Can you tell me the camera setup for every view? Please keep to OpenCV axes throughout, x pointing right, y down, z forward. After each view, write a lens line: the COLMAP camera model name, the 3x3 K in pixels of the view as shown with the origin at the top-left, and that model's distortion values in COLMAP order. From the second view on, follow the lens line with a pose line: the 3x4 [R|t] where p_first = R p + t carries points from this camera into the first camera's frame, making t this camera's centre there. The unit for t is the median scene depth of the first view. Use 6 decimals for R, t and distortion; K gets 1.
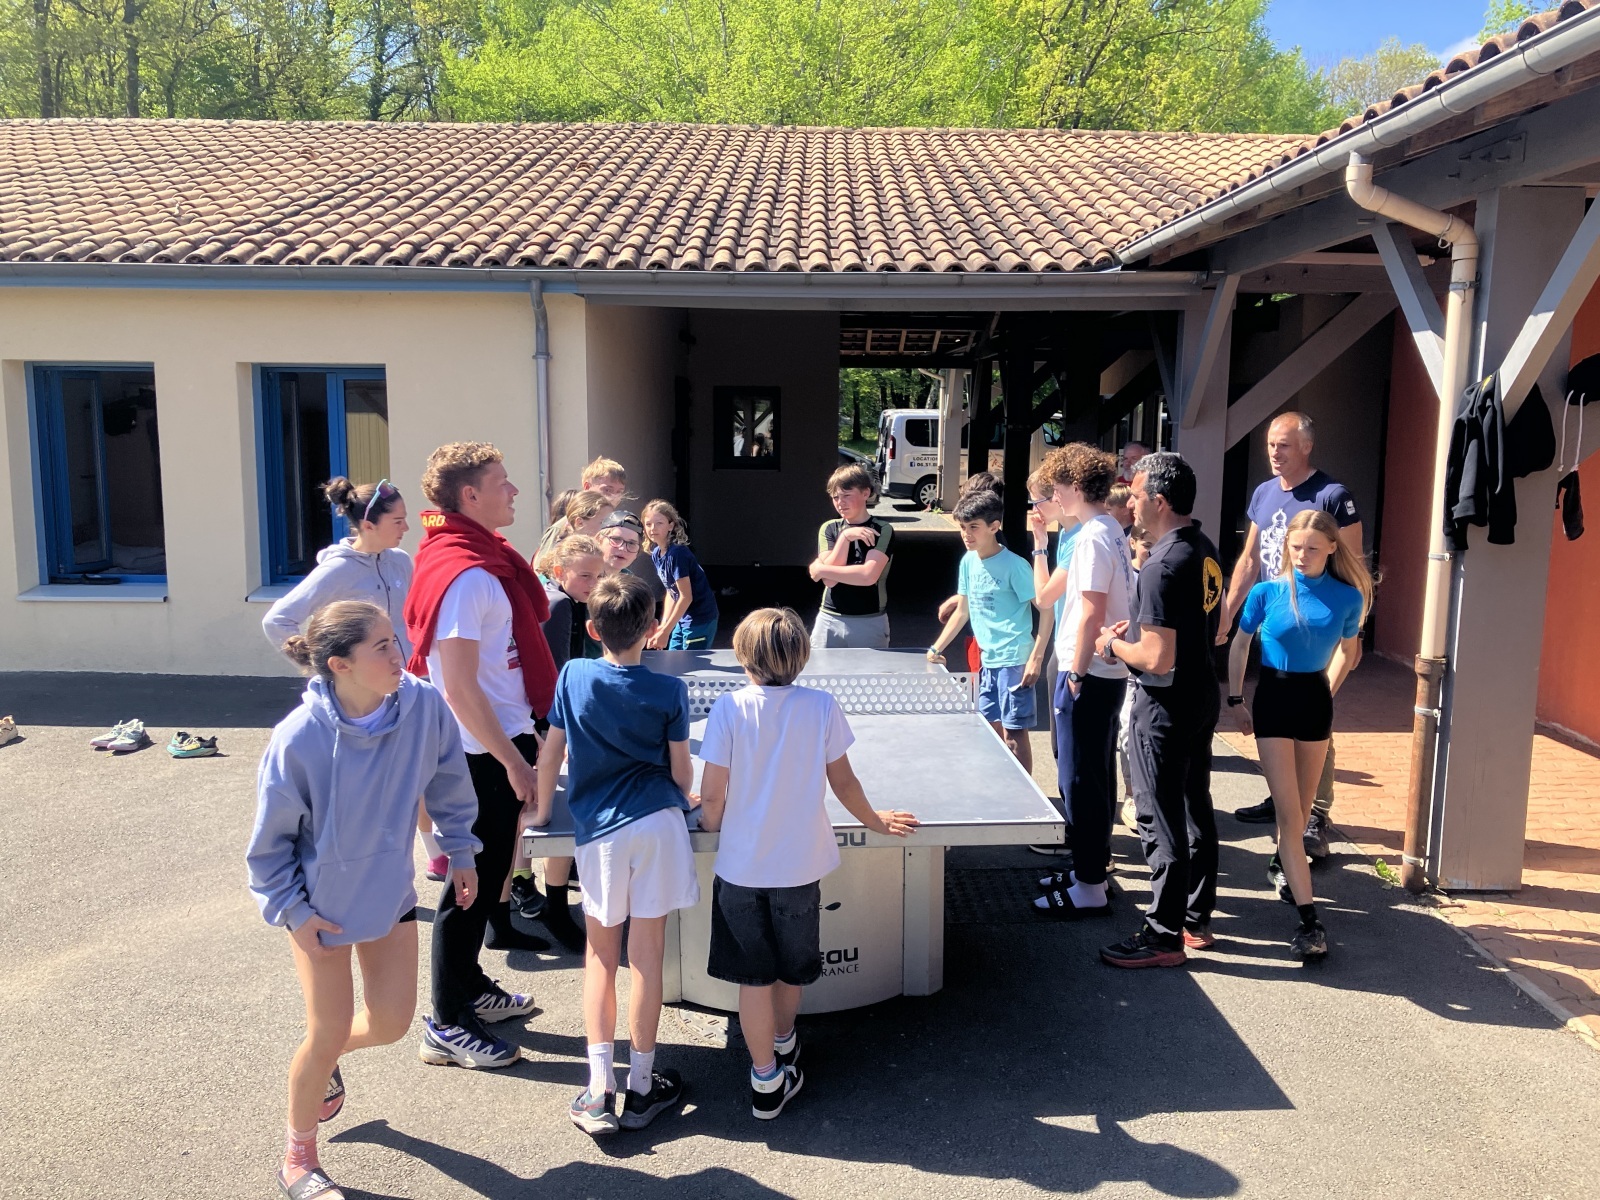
lens RADIAL K [[1302.8, 0, 793.6], [0, 1302.8, 589.3], [0, 0, 1]] dist [0.039879, -0.043993]
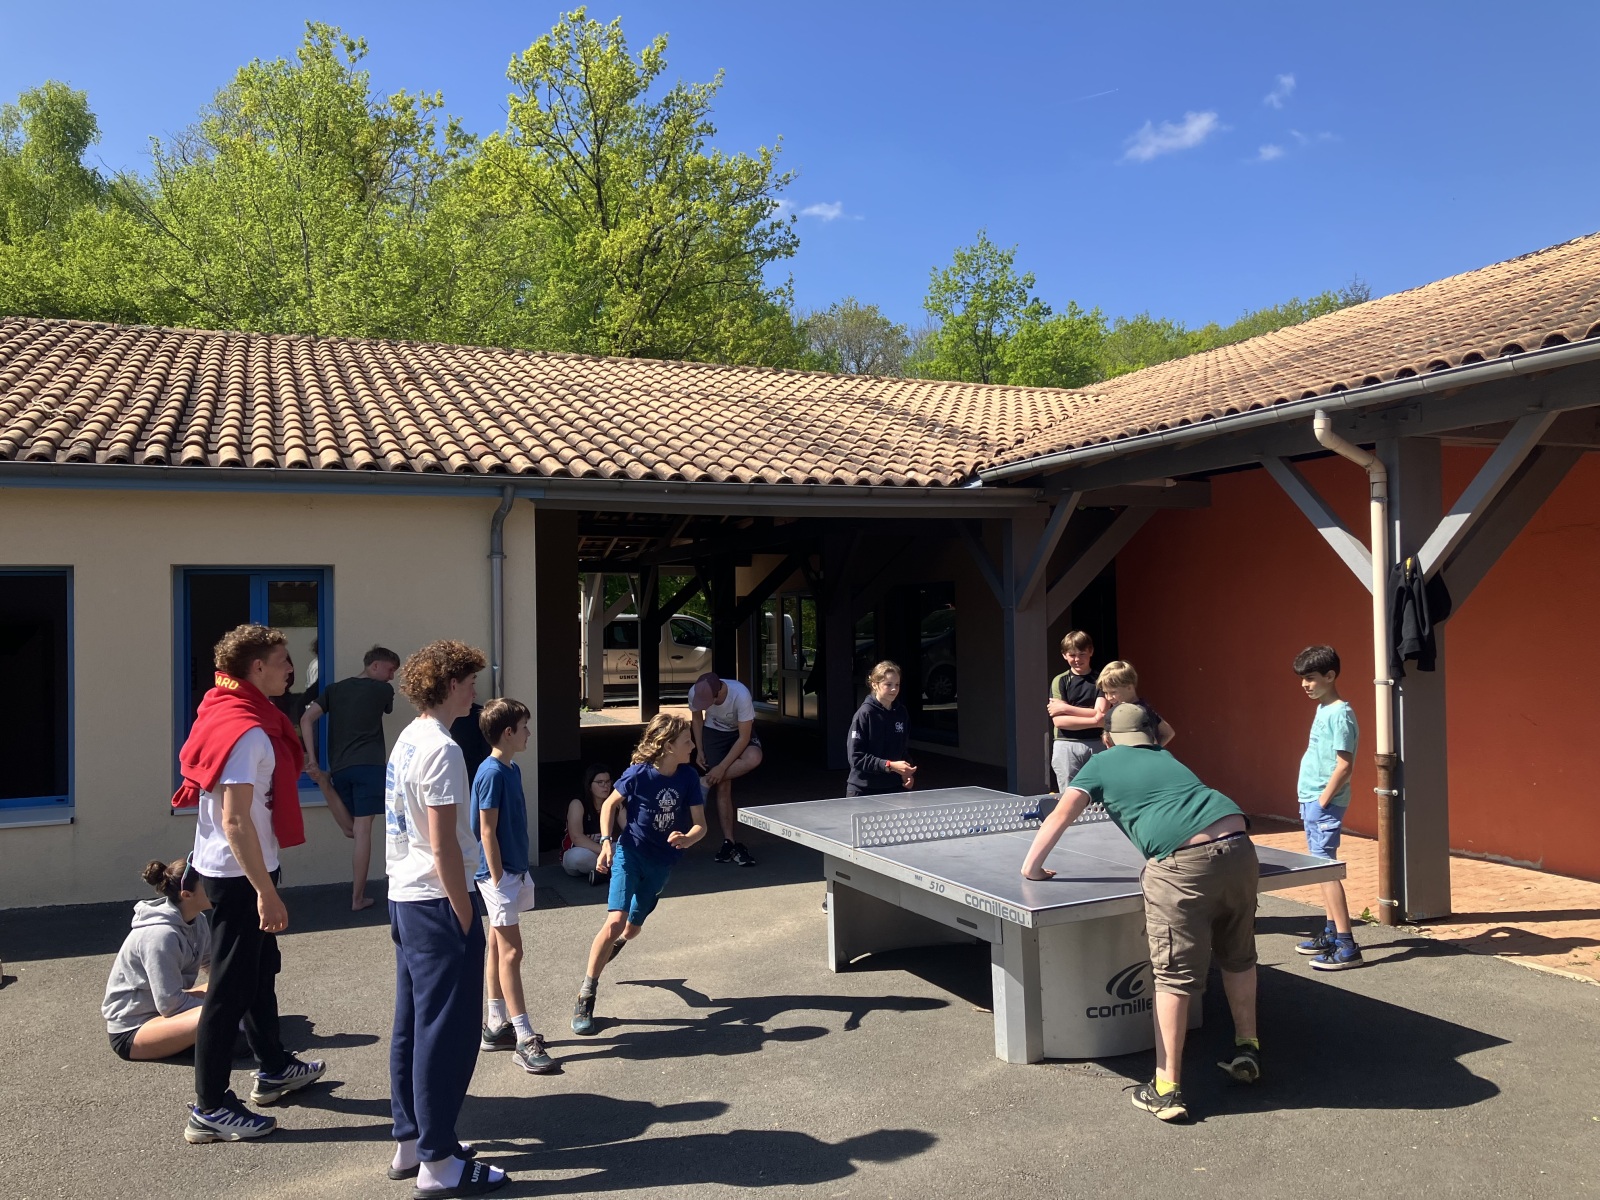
lens RADIAL K [[1302.8, 0, 788.0], [0, 1302.8, 599.4], [0, 0, 1]] dist [0.039879, -0.043993]
pose [[0.923392, -0.017666, 0.383452, -0.383796], [0.075430, 0.987815, -0.136133, 0.018472], [-0.376375, 0.154628, 0.913473, -0.050634]]
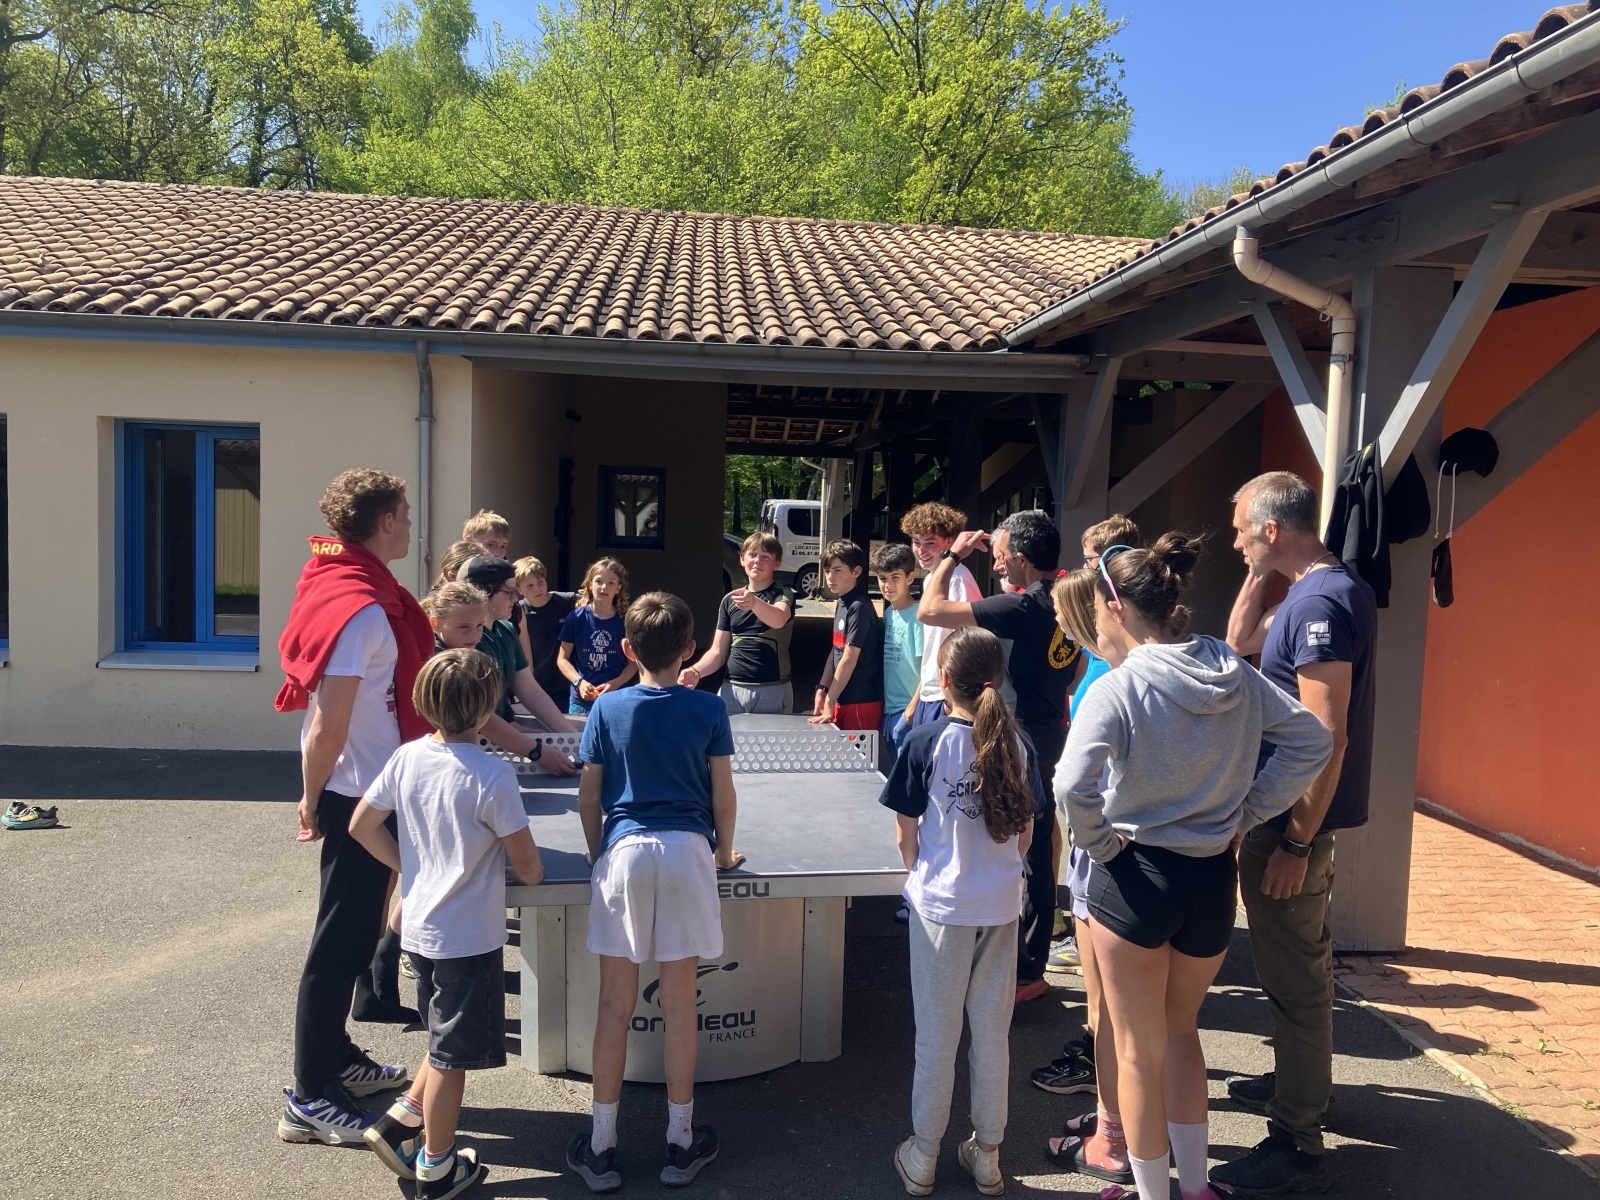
lens RADIAL K [[1302.8, 0, 790.3], [0, 1302.8, 599.6], [0, 0, 1]] dist [0.039879, -0.043993]
pose [[0.995611, 0.017652, 0.091905, -0.009036], [-0.011562, 0.997727, -0.066380, 0.018357], [-0.092868, 0.065026, 0.993553, 0.013490]]
